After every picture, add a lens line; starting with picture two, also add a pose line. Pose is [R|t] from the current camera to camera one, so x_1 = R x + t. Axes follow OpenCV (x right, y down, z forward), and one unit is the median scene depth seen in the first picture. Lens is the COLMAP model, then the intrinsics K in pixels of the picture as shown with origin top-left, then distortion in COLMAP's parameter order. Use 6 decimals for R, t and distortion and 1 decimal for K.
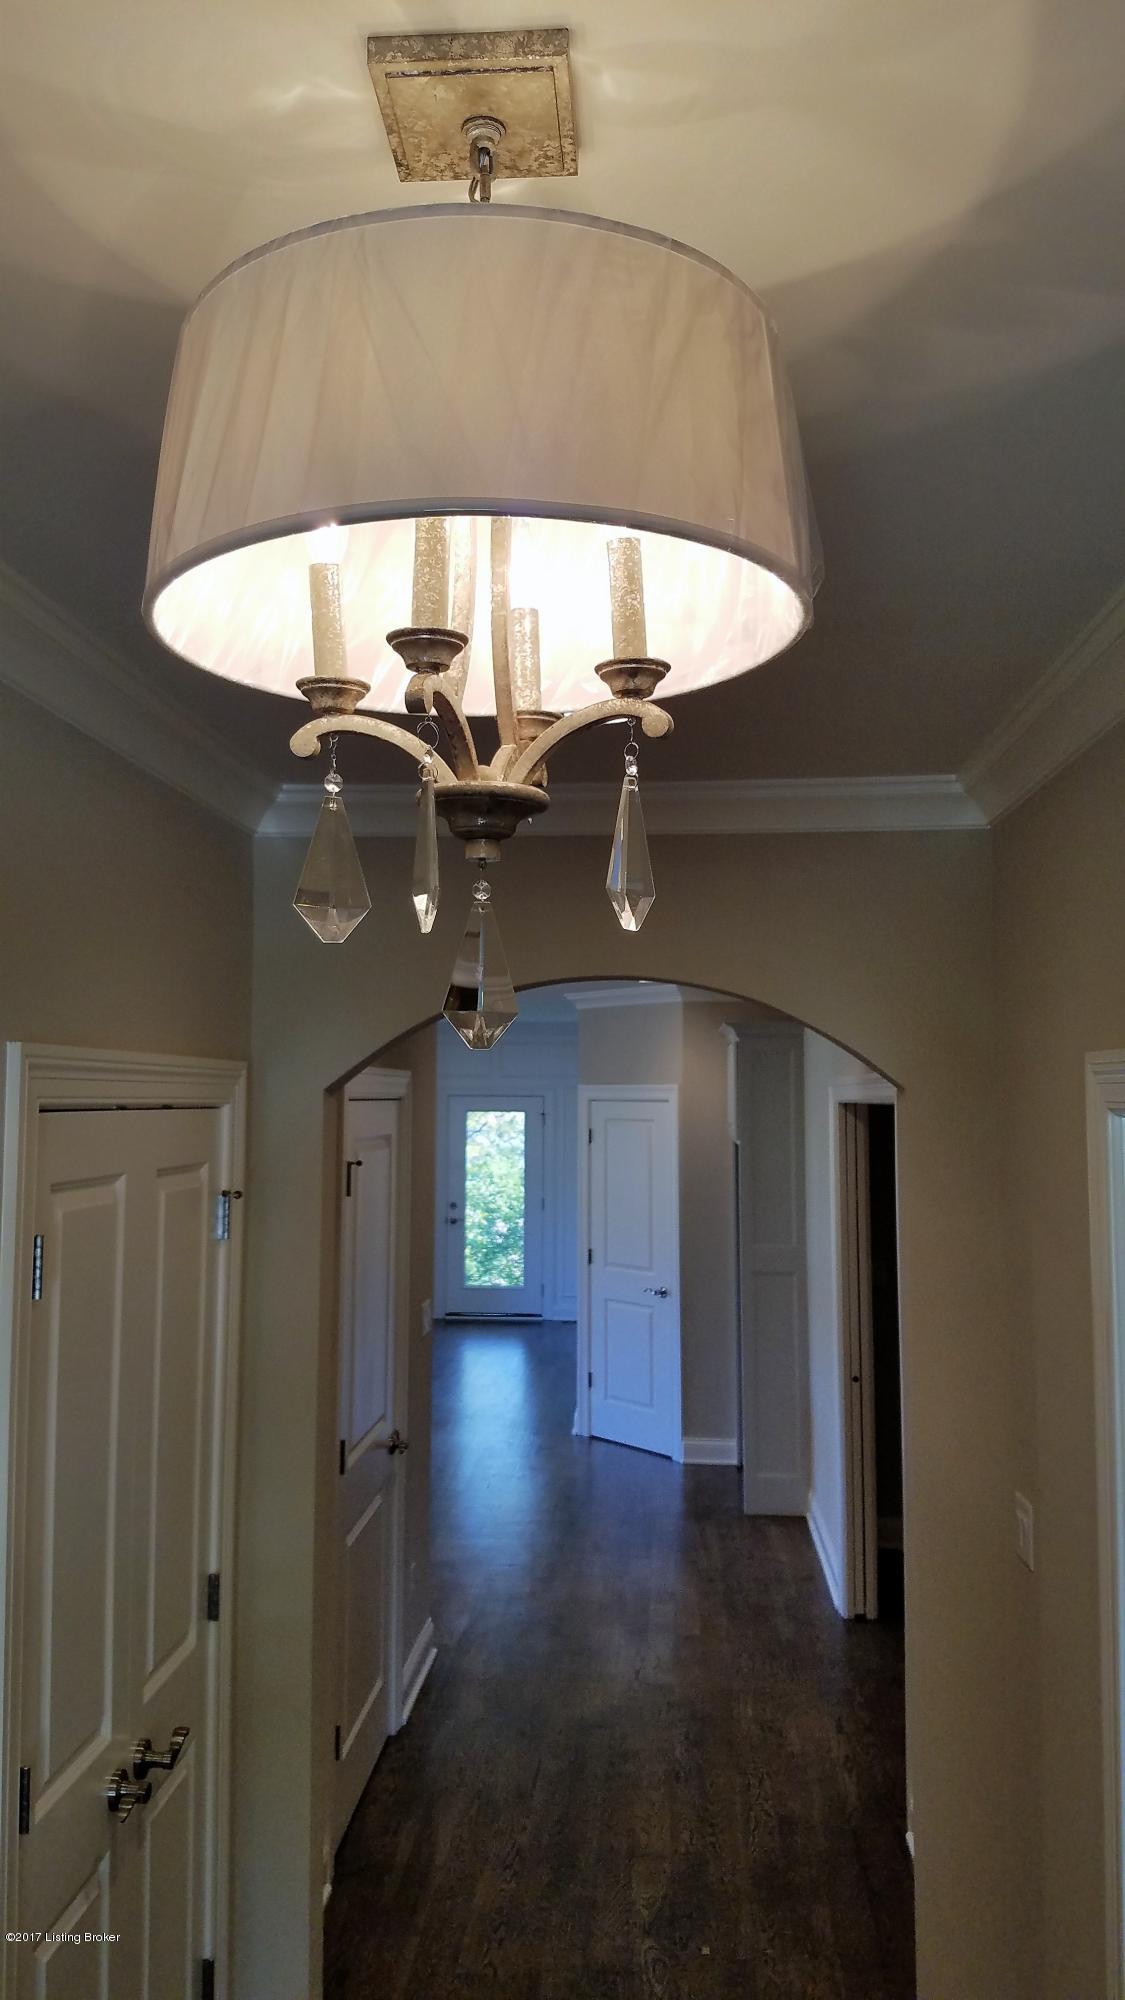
lens RADIAL K [[1502.1, 0, 561.8], [0, 1502.1, 993.8], [0, 0, 1]] dist [0.039576, -0.000226]
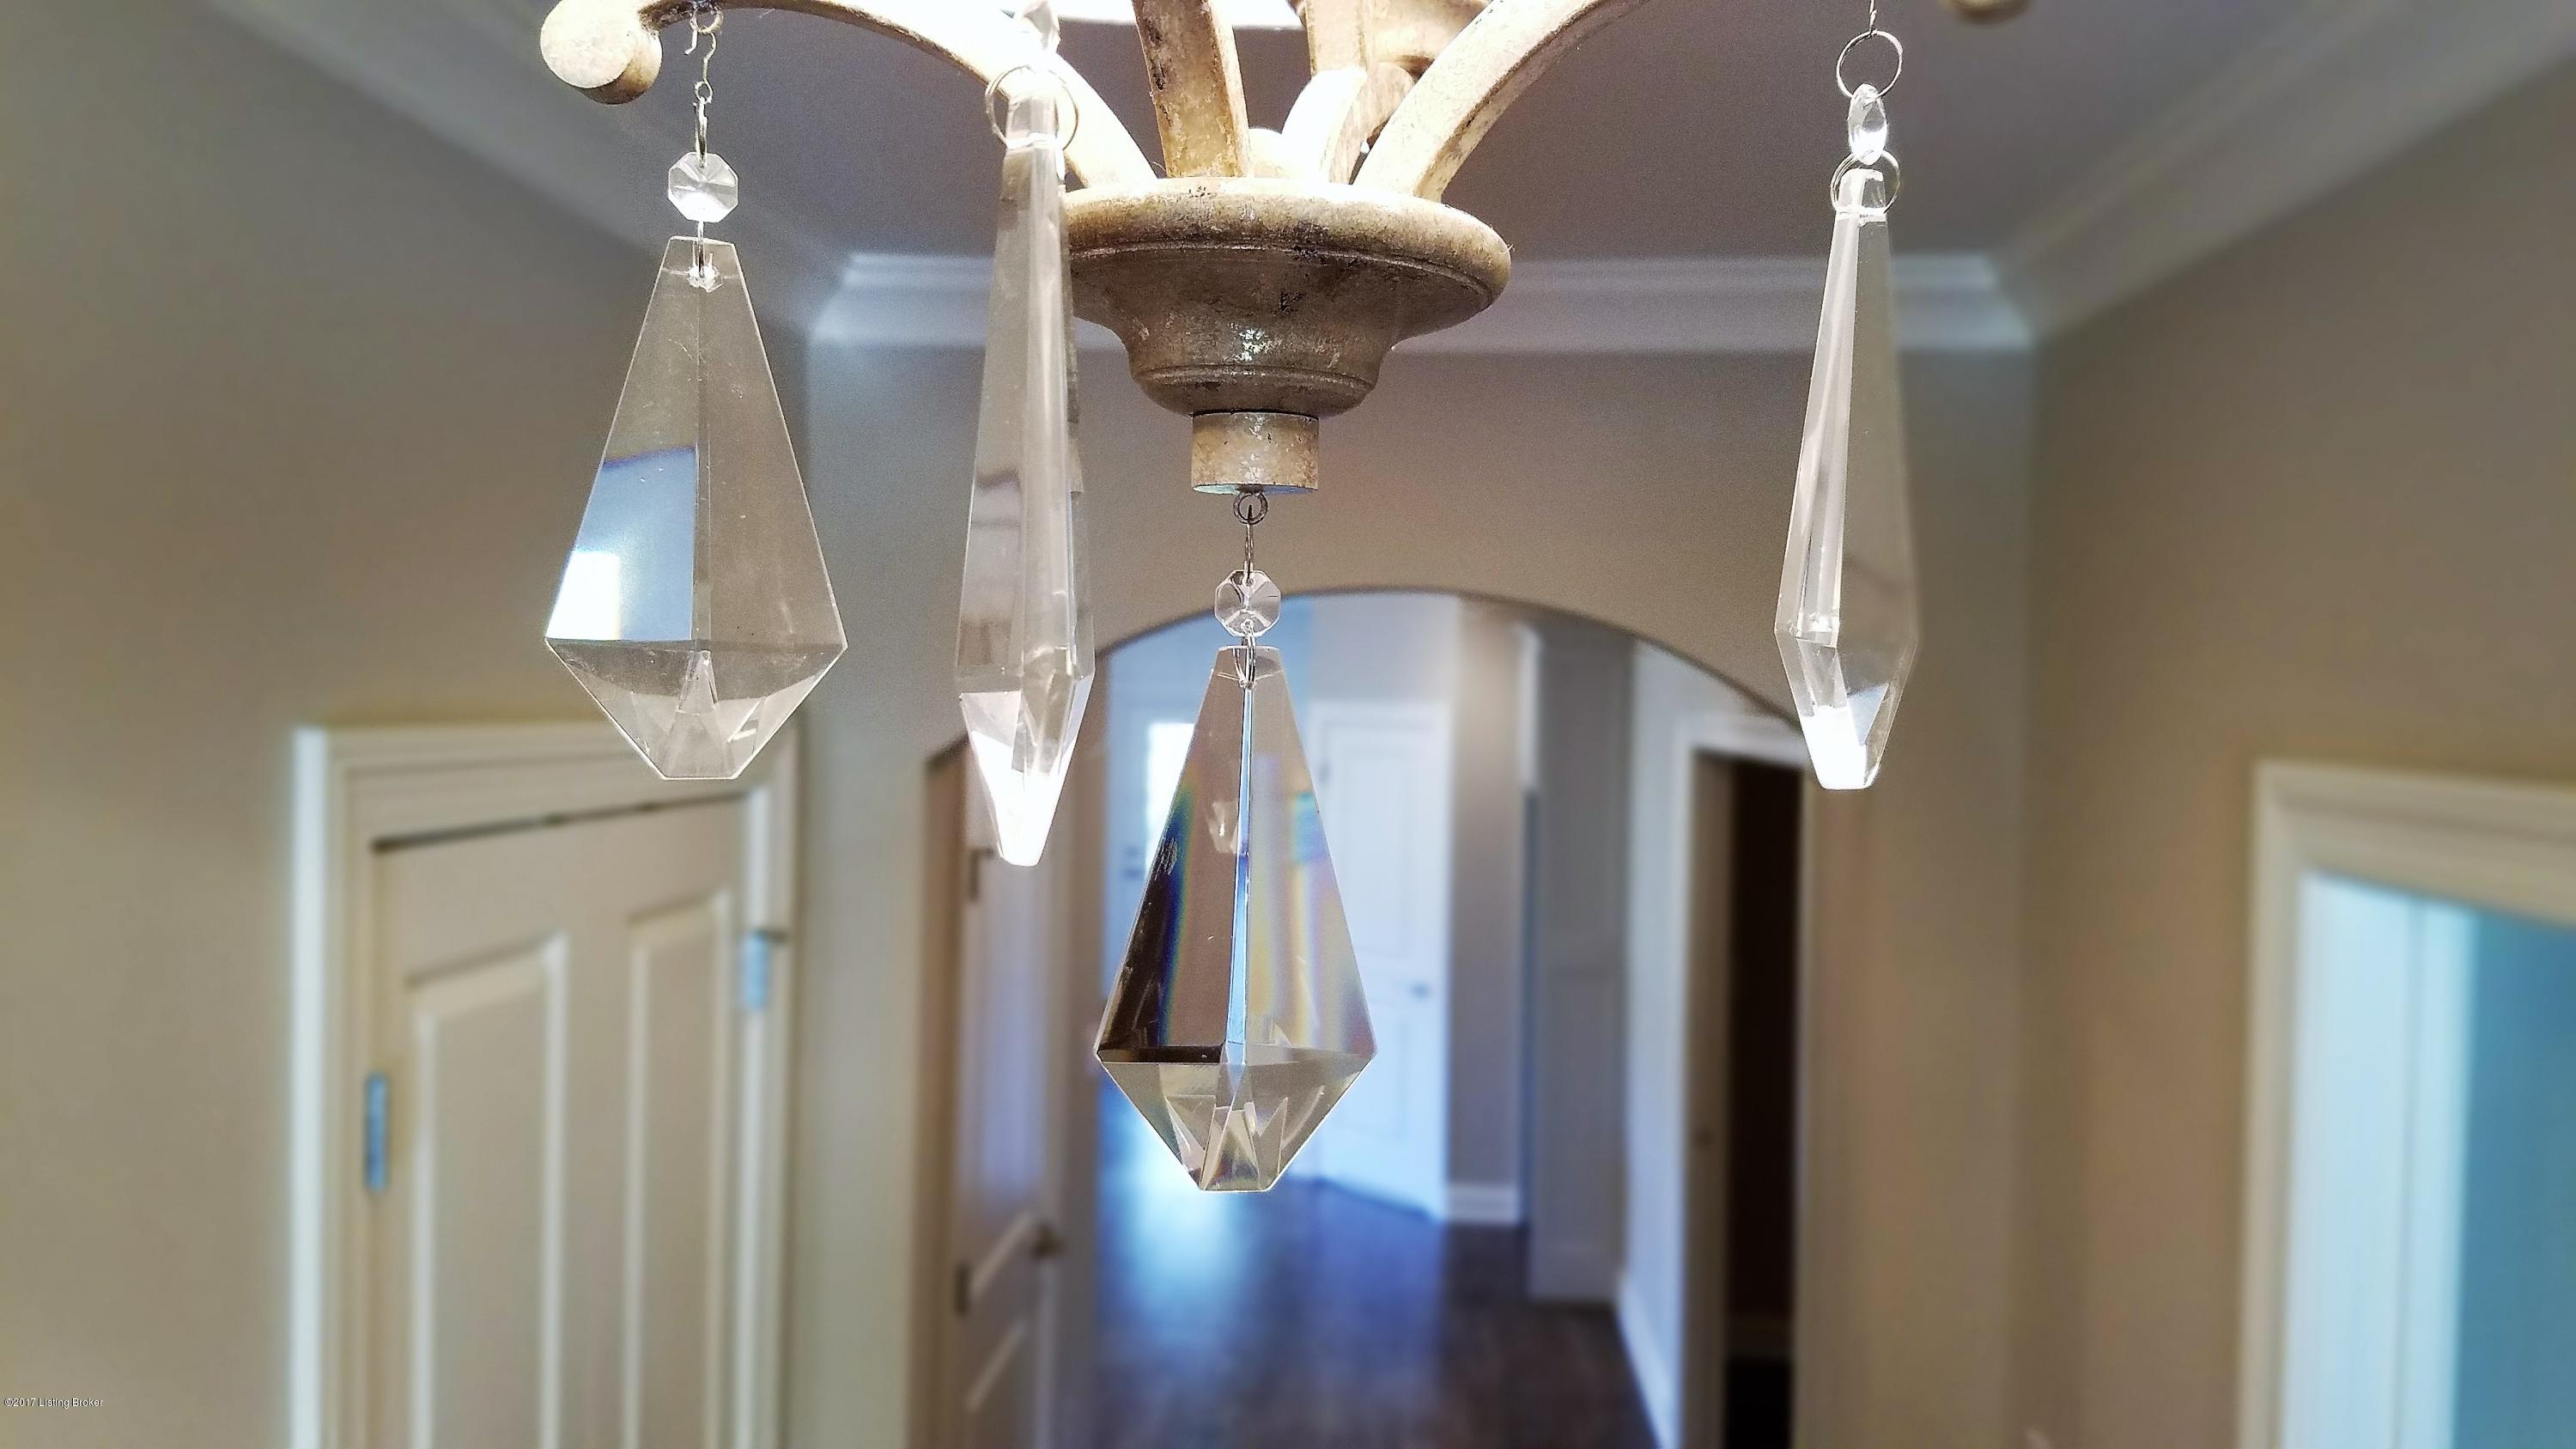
lens RADIAL K [[1934.9, 0, 1292.8], [0, 1934.9, 733.0], [0, 0, 1]] dist [0.039576, -0.000226]
pose [[0.999832, 0.014574, 0.011095, -0.016676], [-0.015548, 0.995497, 0.093513, -0.026753], [-0.009683, -0.093670, 0.995556, 0.222310]]
